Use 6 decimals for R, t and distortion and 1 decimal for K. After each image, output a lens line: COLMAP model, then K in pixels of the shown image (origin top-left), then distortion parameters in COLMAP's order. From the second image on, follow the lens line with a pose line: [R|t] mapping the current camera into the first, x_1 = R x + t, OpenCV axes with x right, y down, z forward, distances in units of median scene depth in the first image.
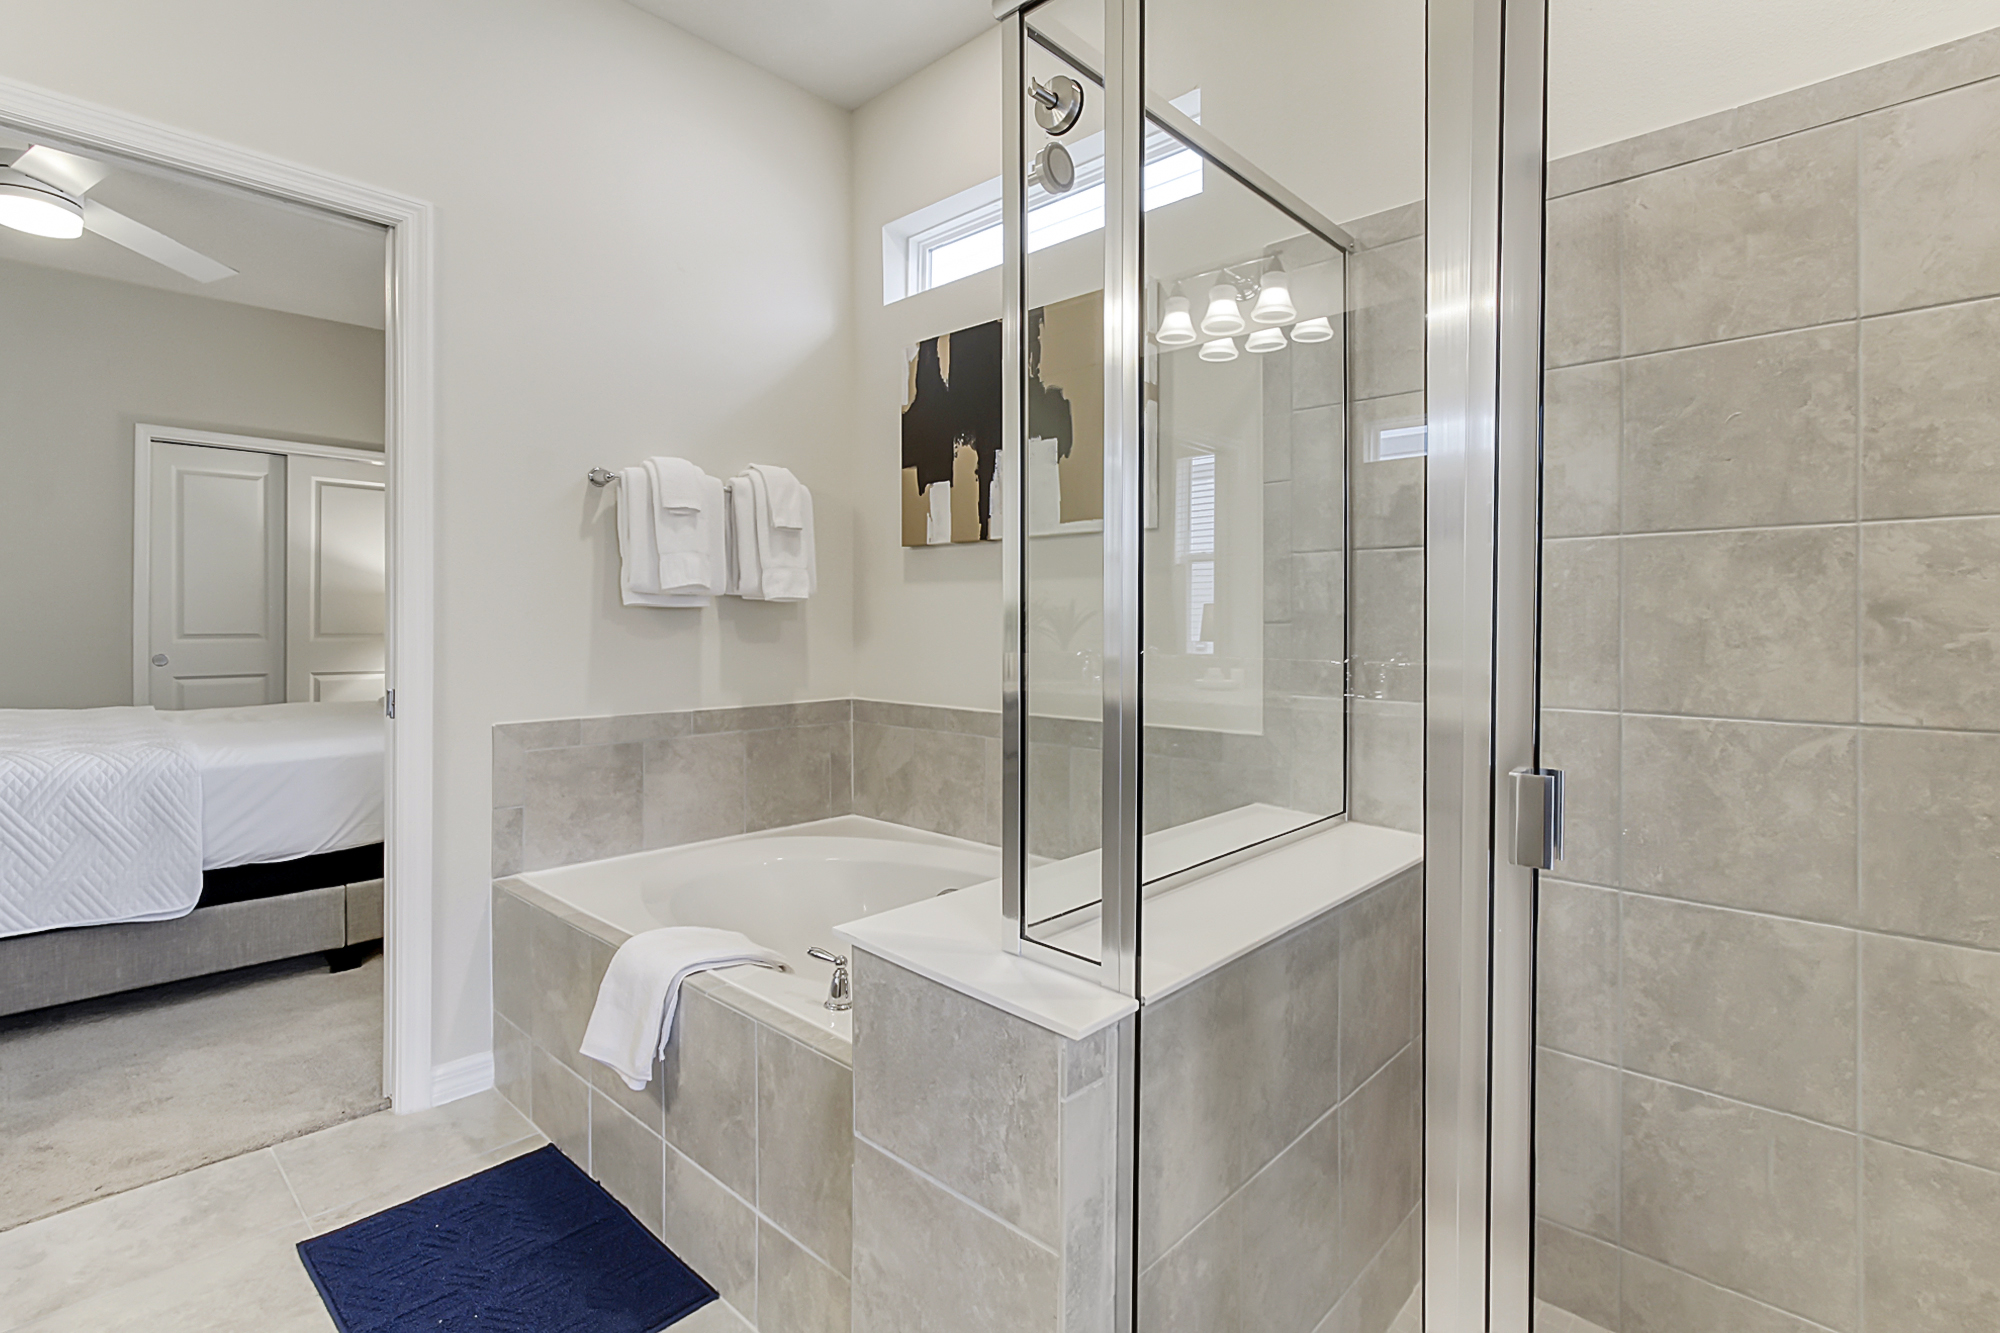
lens RADIAL K [[941.6, 0, 994.0], [0, 941.6, 611.4], [0, 0, 1]] dist [-0.004149, 0.001315]
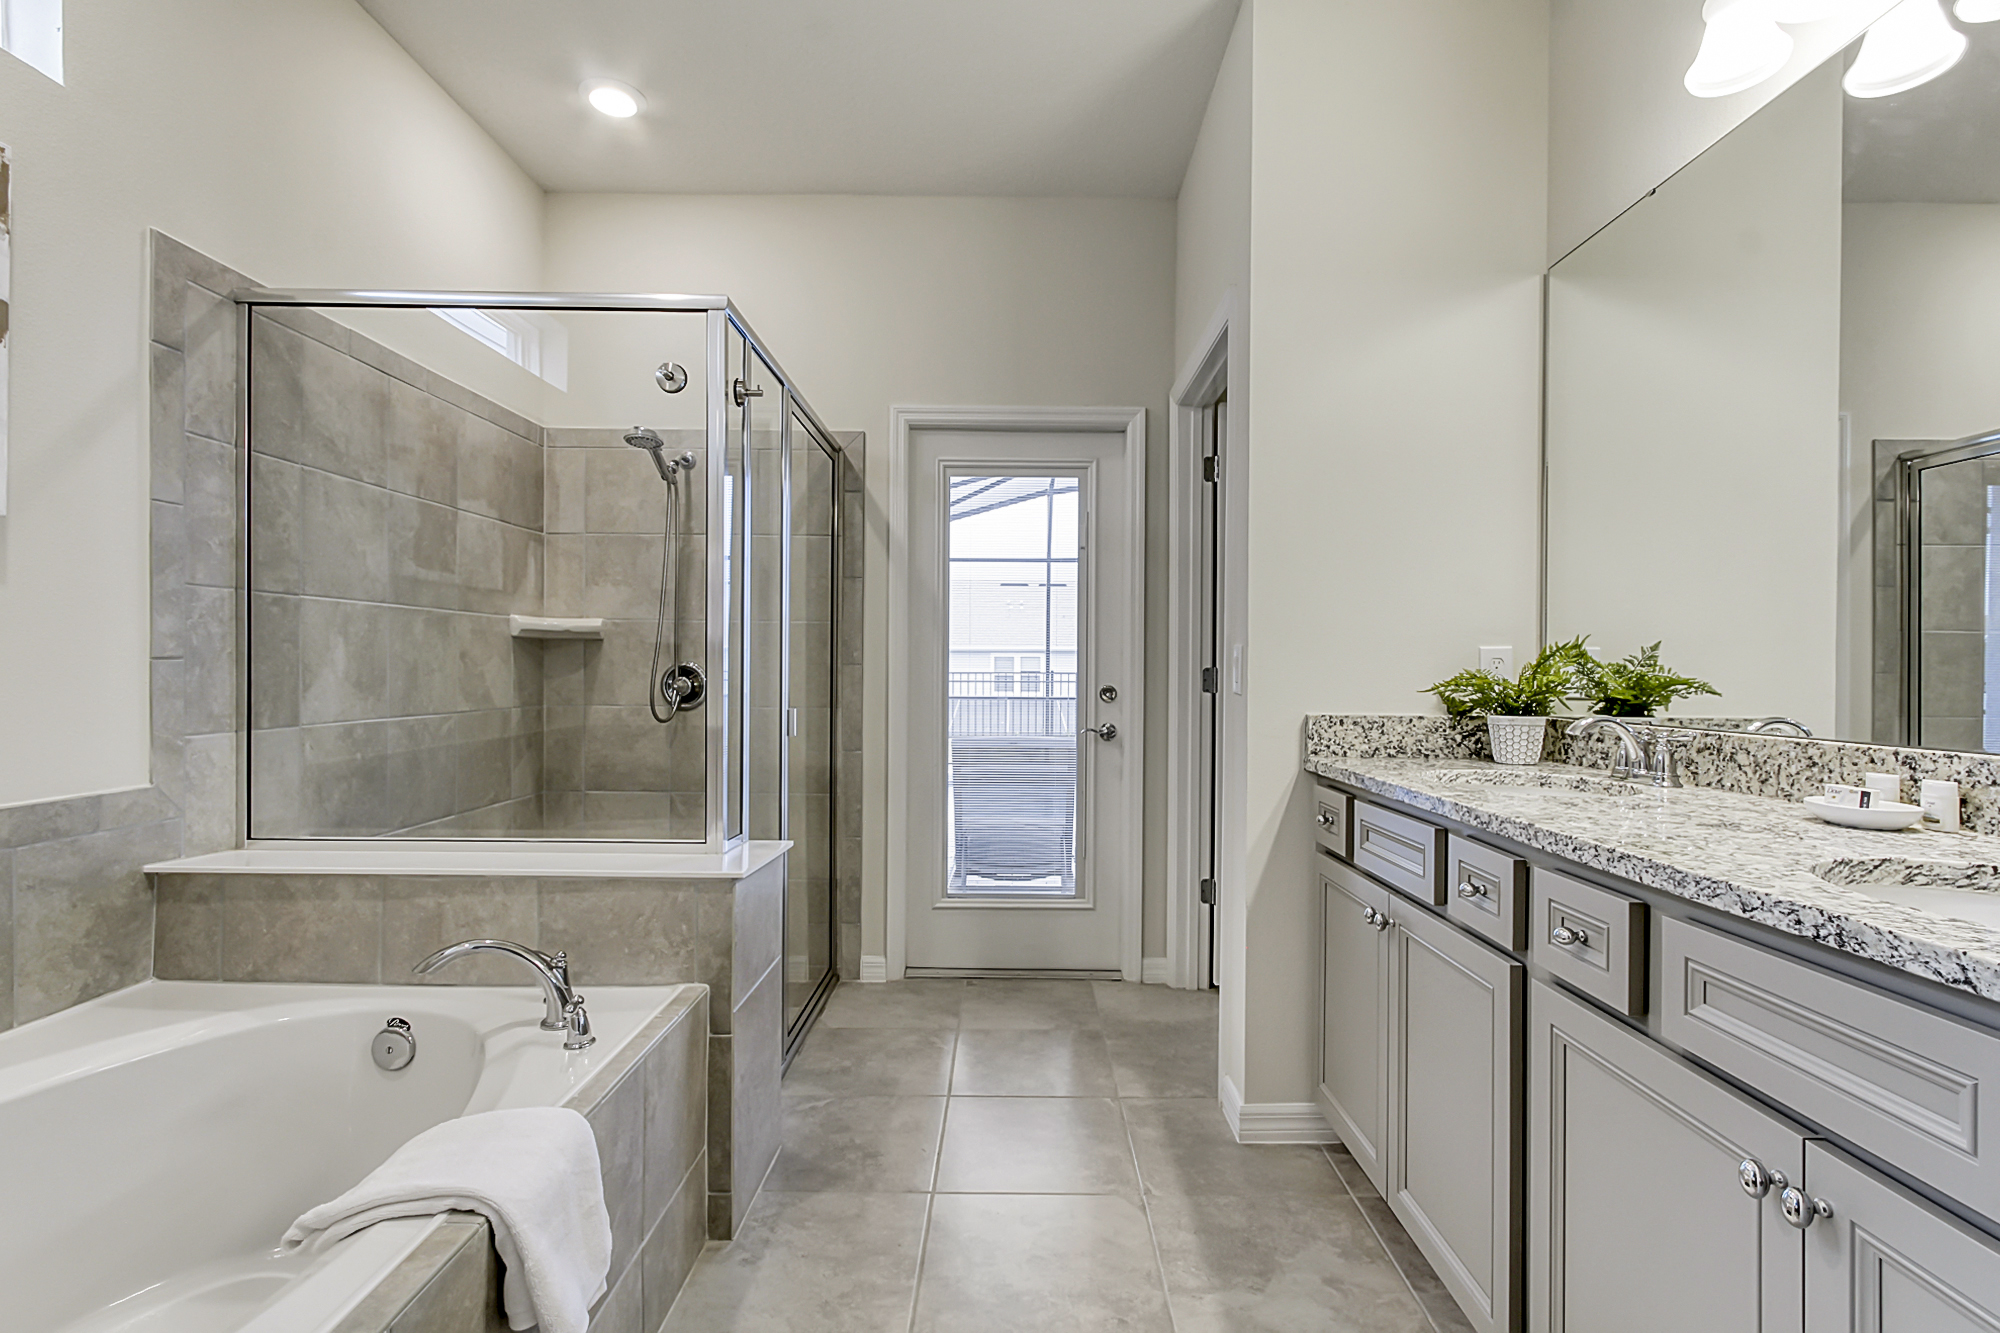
lens RADIAL K [[941.6, 0, 1020.3], [0, 941.6, 668.3], [0, 0, 1]] dist [-0.004149, 0.001315]
pose [[-0.692469, -0.002160, 0.721444, -0.400240], [-0.010045, 0.999927, -0.006647, 0.008212], [-0.721377, -0.011850, -0.692441, 0.452068]]
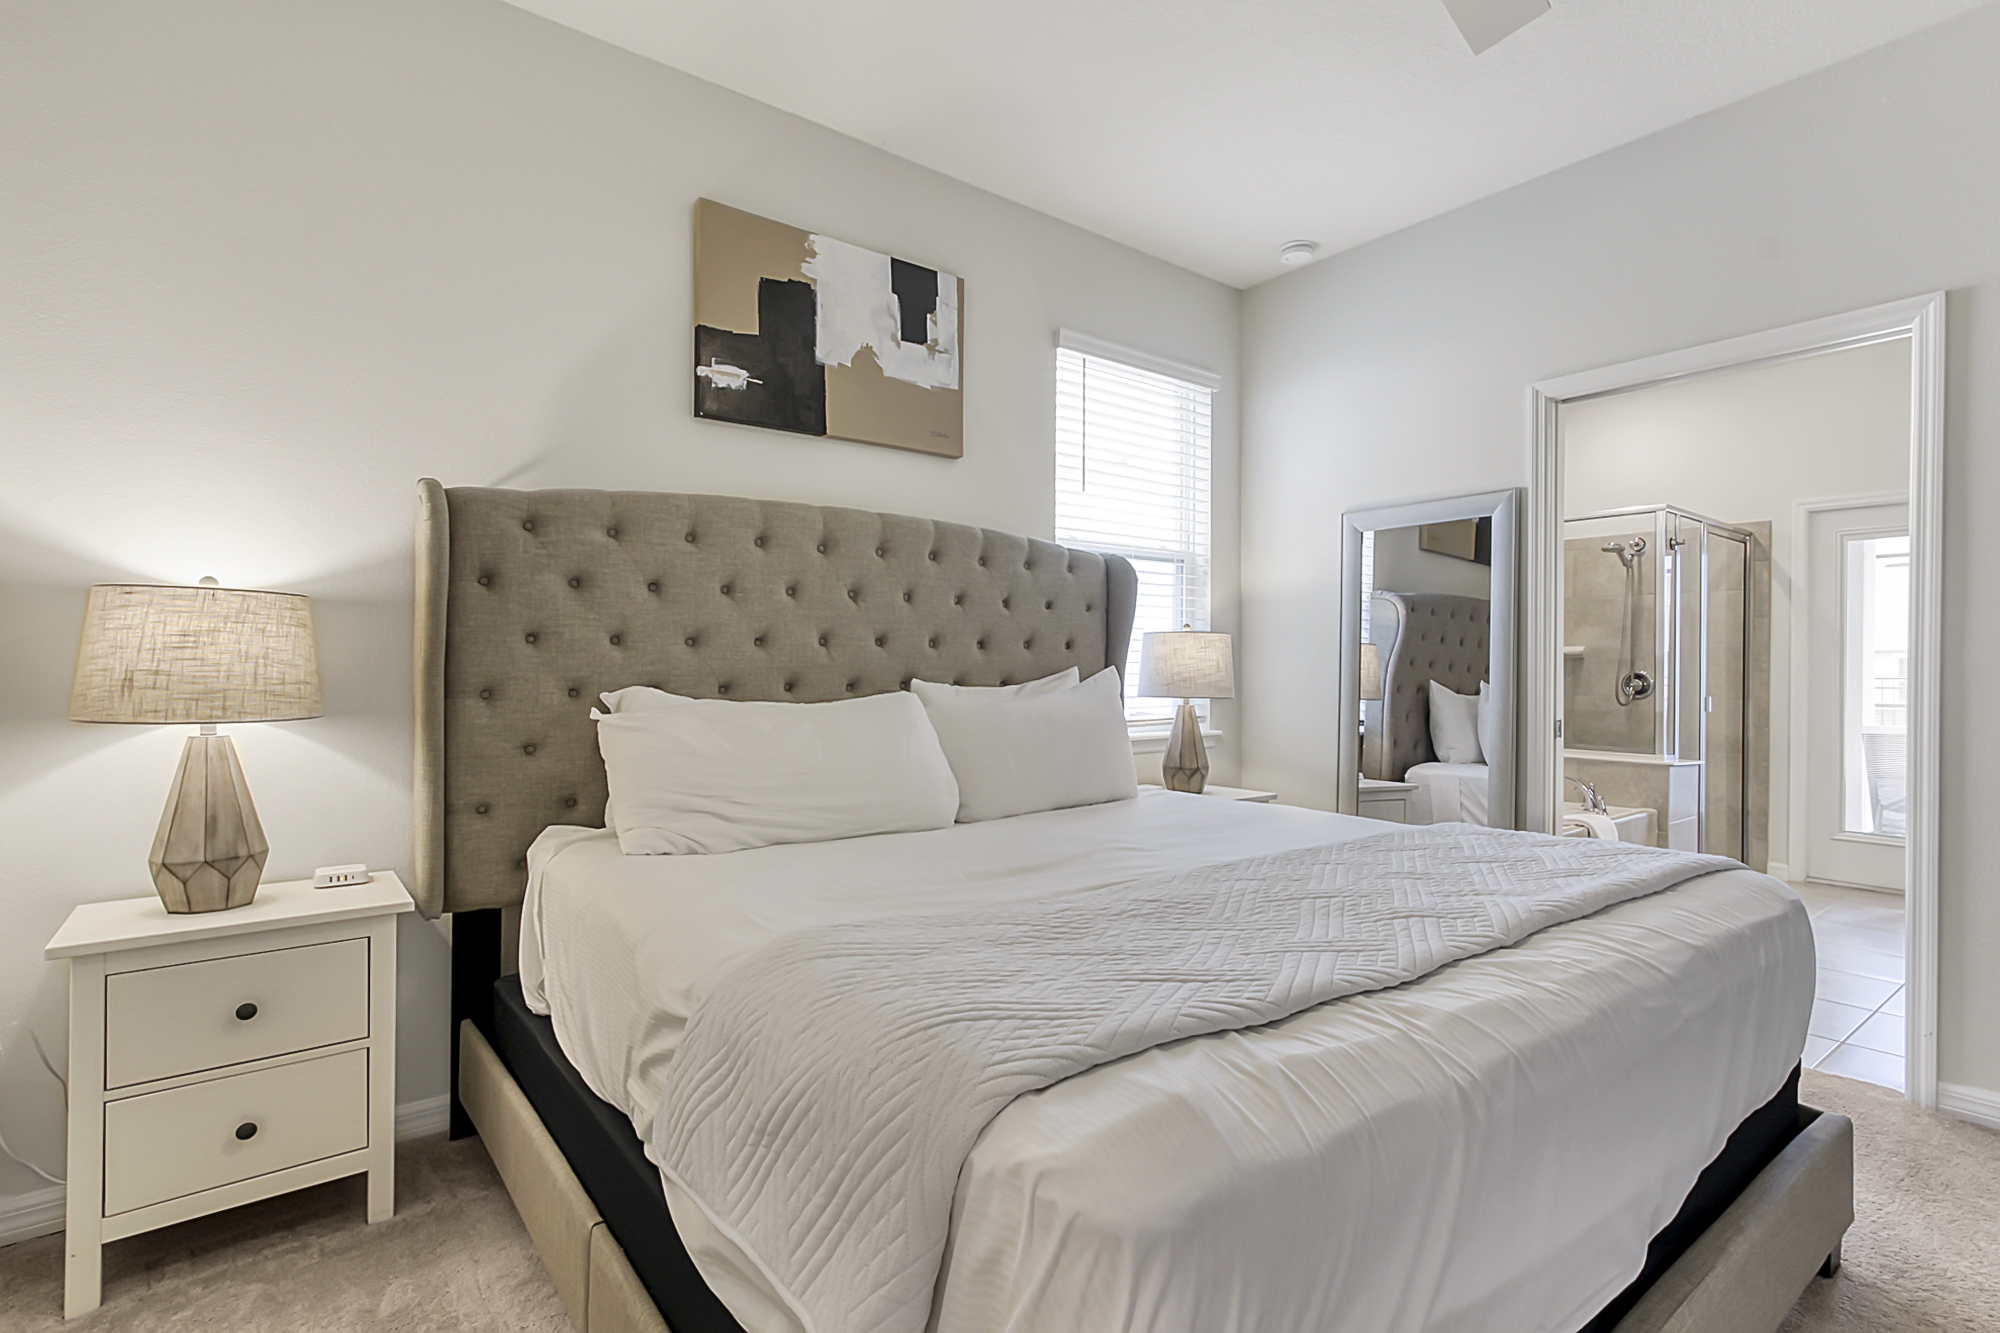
lens RADIAL K [[941.6, 0, 1007.5], [0, 941.6, 675.3], [0, 0, 1]] dist [-0.004149, 0.001315]
pose [[0.152057, -0.001984, 0.988370, -1.035076], [-0.010007, 0.999944, 0.003547, 0.010809], [-0.988321, -0.010430, 0.152029, 0.762973]]
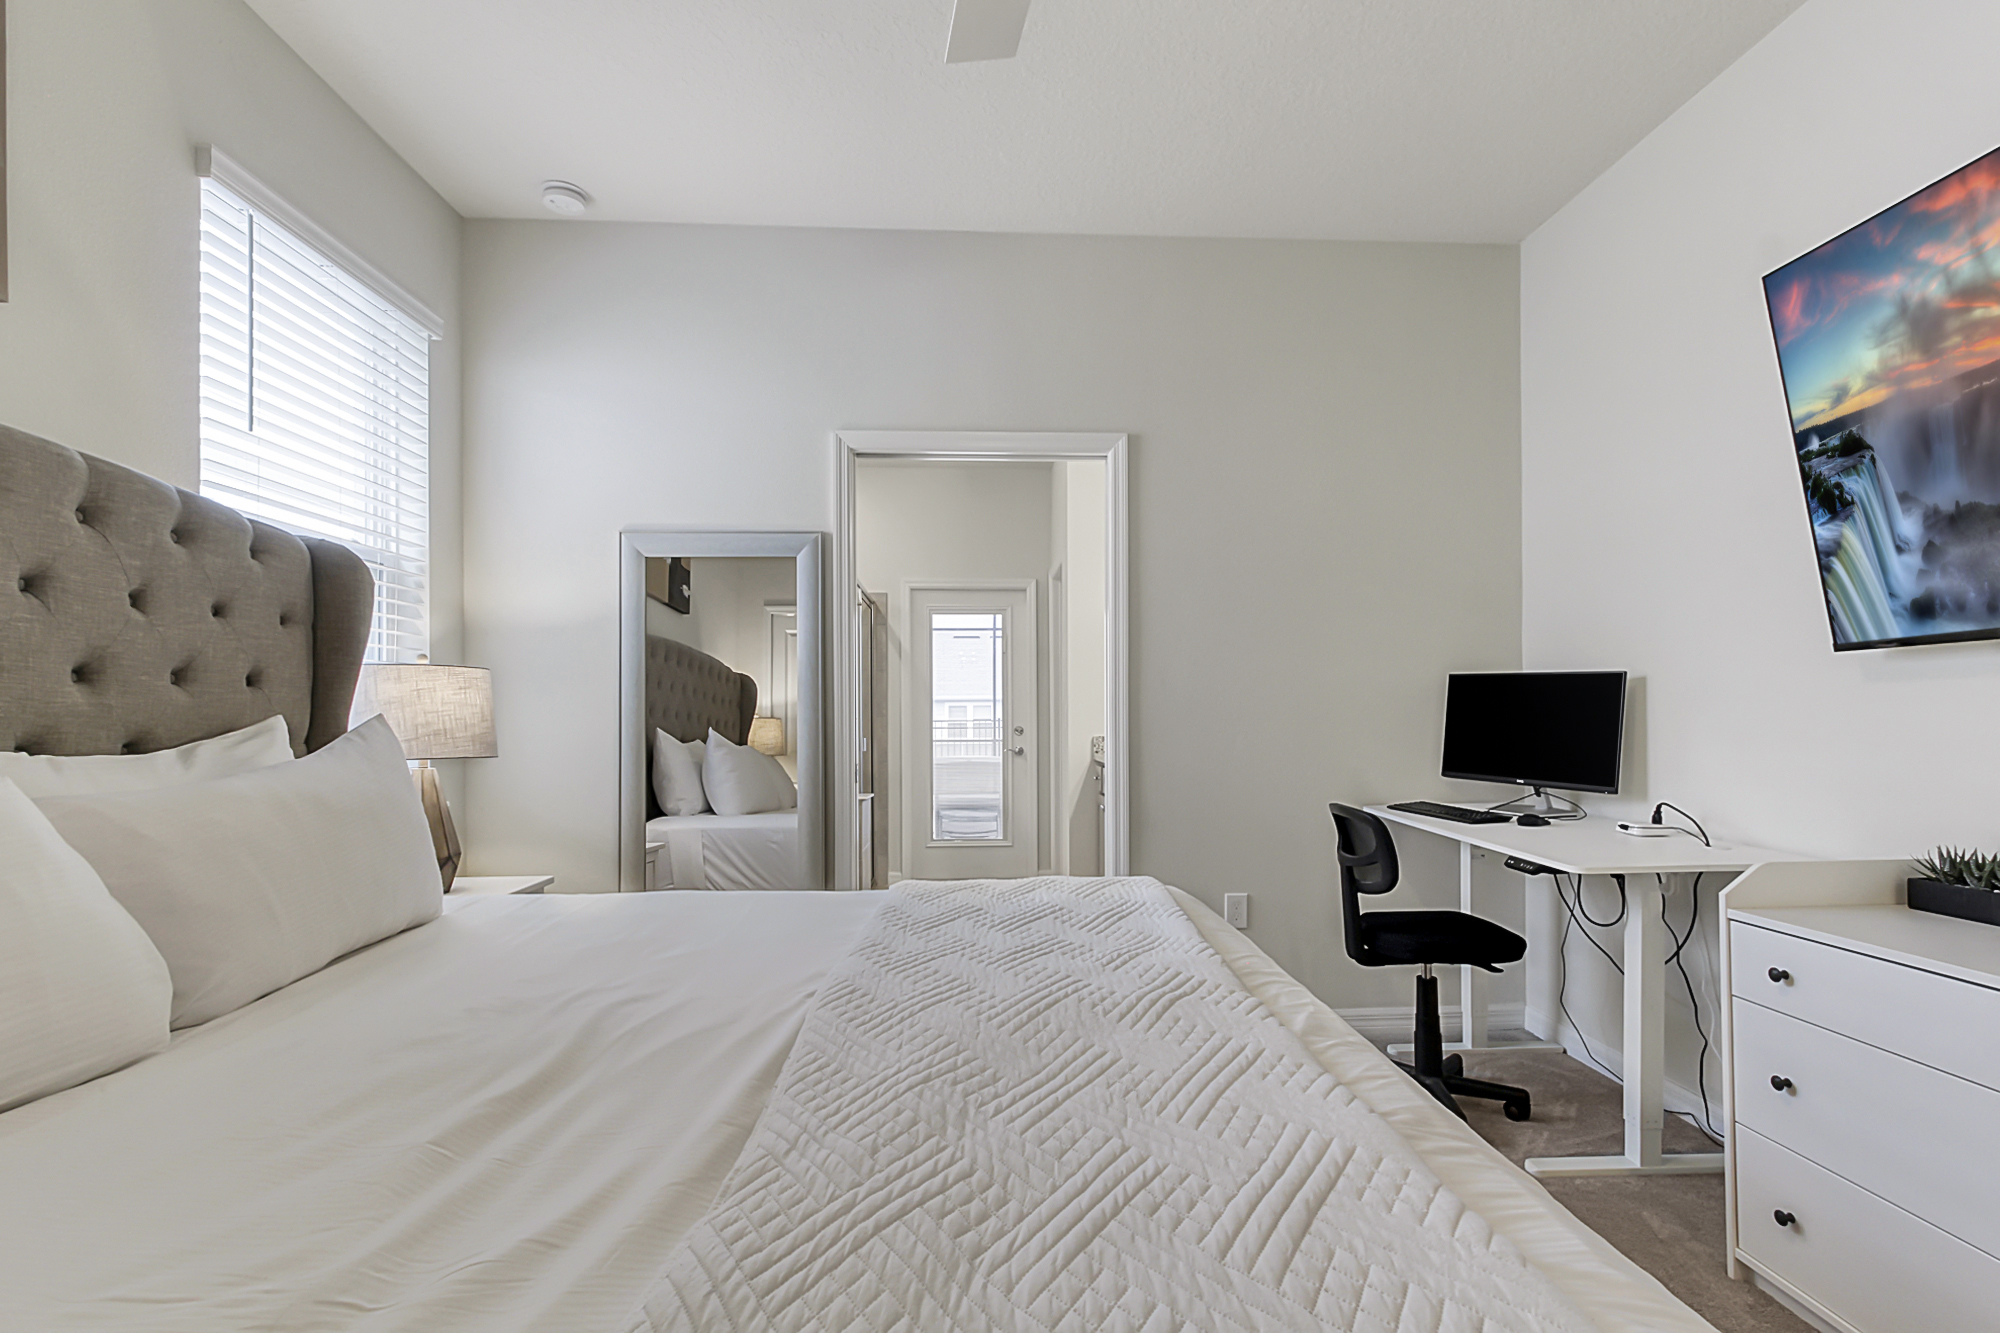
lens RADIAL K [[941.6, 0, 1016.8], [0, 941.6, 713.1], [0, 0, 1]] dist [-0.004149, 0.001315]
pose [[-0.725051, 0.008529, 0.688643, -0.867561], [0.002610, 0.999950, -0.009636, 0.010192], [-0.688691, -0.005189, -0.725037, 0.896986]]
